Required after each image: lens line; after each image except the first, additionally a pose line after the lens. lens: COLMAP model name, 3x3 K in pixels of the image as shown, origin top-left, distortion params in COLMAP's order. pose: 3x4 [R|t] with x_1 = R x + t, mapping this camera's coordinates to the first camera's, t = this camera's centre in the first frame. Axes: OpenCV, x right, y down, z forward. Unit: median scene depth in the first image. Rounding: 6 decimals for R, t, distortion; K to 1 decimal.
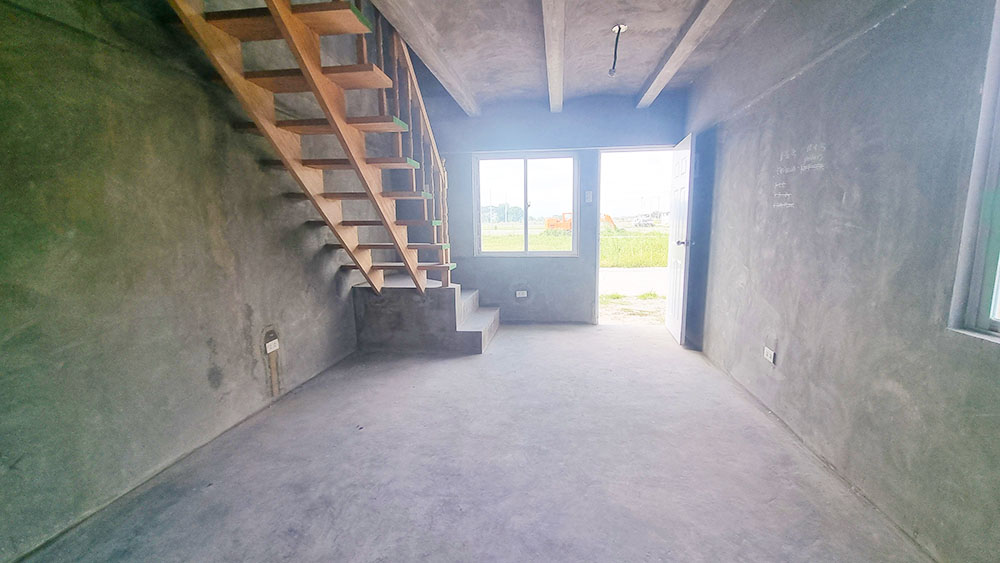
lens RADIAL K [[411.7, 0, 499.1], [0, 411.7, 285.7], [0, 0, 1]] dist [-0.001062, 0.007770]
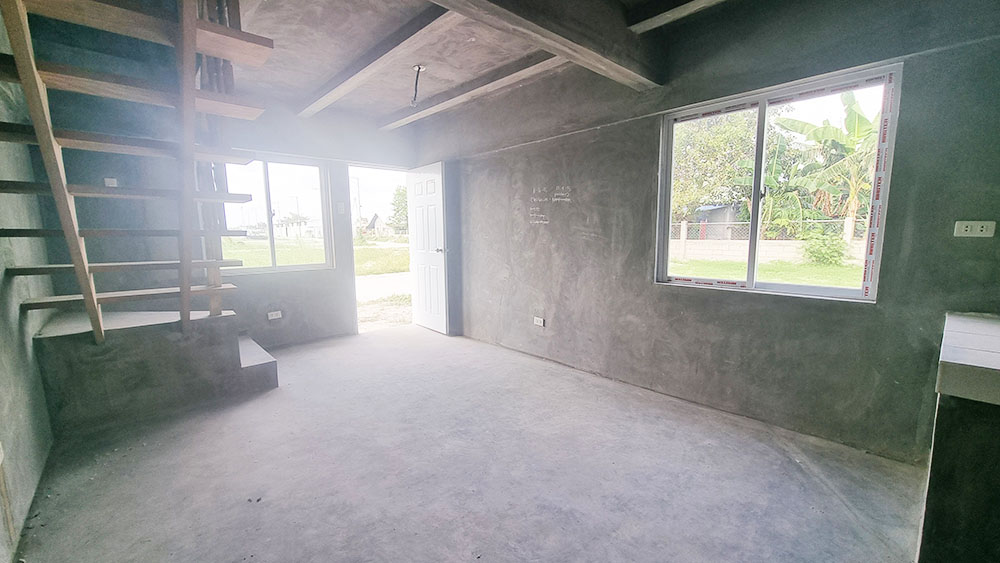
lens RADIAL K [[411.7, 0, 499.1], [0, 411.7, 285.7], [0, 0, 1]] dist [-0.001062, 0.007770]
pose [[0.641448, -0.093884, 0.761400, -0.591219], [0.115563, 0.992983, 0.025082, -0.016679], [-0.758413, 0.071901, 0.647796, 0.135652]]
